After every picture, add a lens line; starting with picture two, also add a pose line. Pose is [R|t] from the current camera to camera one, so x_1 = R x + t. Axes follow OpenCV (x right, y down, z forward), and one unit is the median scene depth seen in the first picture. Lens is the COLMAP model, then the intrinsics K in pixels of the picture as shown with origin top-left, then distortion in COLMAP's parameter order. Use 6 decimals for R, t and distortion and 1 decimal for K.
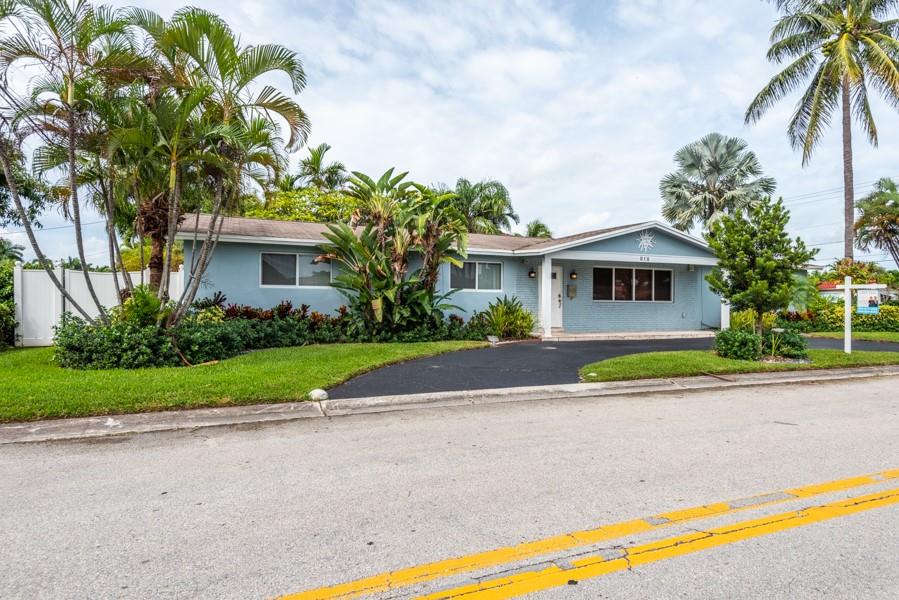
lens RADIAL K [[496.8, 0, 449.5], [0, 496.8, 299.4], [0, 0, 1]] dist [0.007600, 0.000715]
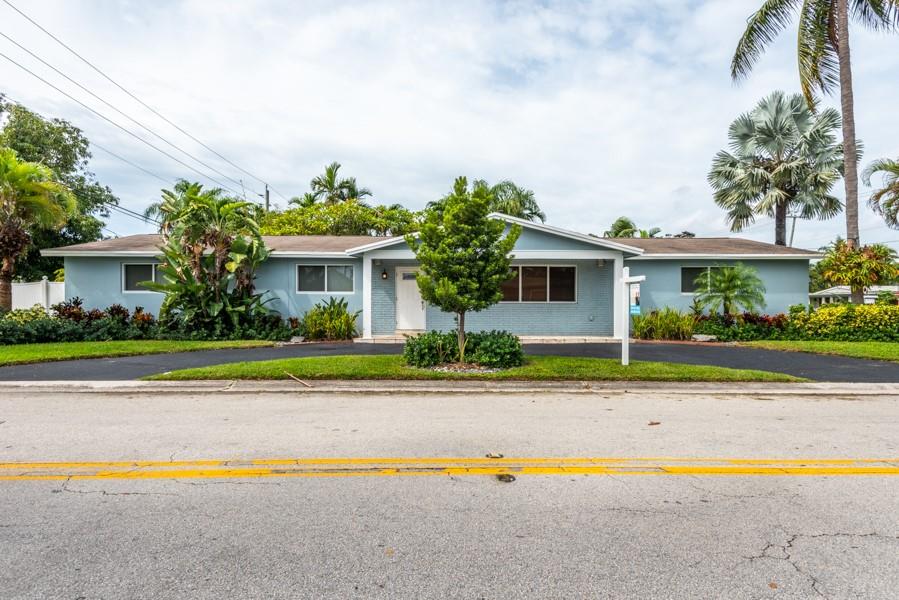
lens RADIAL K [[488.7, 0, 450.3], [0, 488.7, 302.3], [0, 0, 1]] dist [0.025864, 0.000149]
pose [[0.935186, -0.010282, -0.354008, 0.561053], [0.008343, 0.999941, -0.007003, 0.009265], [0.354059, 0.003596, 0.935216, 0.122541]]
